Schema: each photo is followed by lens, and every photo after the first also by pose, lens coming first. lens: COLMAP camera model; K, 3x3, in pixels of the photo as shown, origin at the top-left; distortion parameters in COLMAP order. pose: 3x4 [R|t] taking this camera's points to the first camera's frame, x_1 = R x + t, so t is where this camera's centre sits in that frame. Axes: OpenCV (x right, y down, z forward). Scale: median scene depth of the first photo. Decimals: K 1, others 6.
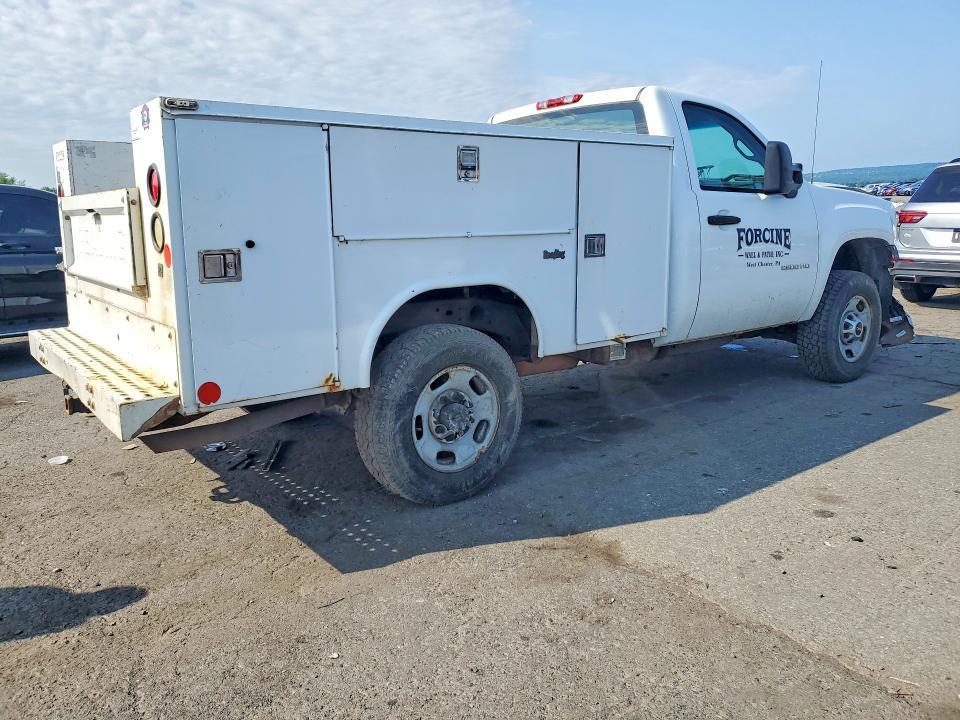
lens RADIAL K [[766.3, 0, 479.8], [0, 766.3, 356.9], [0, 0, 1]] dist [0.002692, -0.001415]
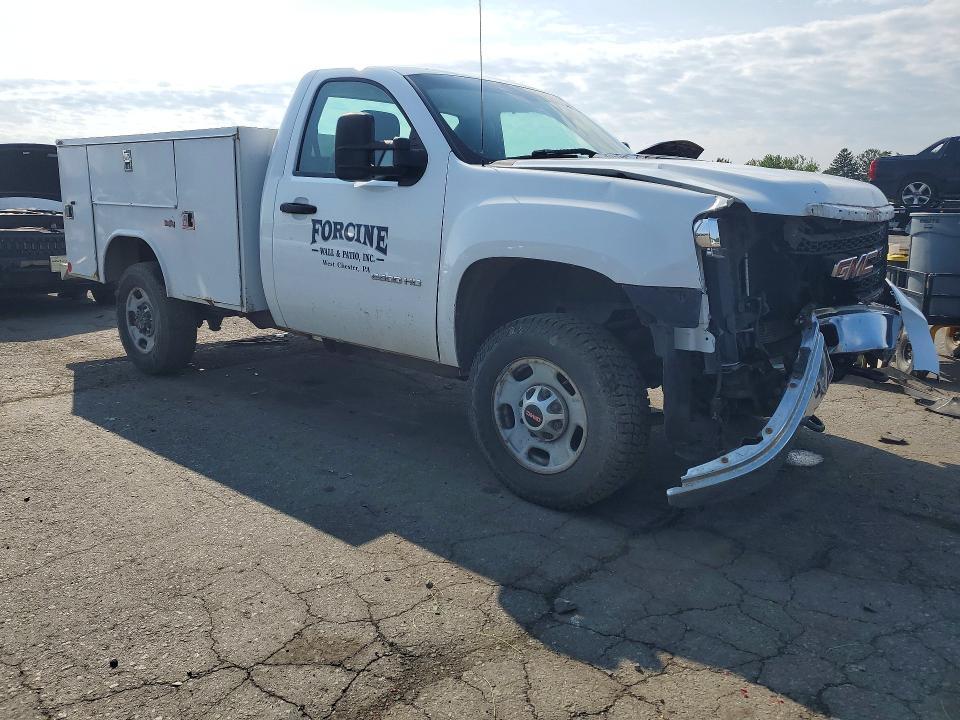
lens RADIAL K [[766.3, 0, 480.1], [0, 766.3, 361.9], [0, 0, 1]] dist [0.002692, -0.001415]
pose [[0.213033, 0.222803, -0.951302, 1.214587], [-0.215863, 0.960325, 0.176576, -0.200250], [0.952901, 0.167734, 0.252676, 0.953150]]
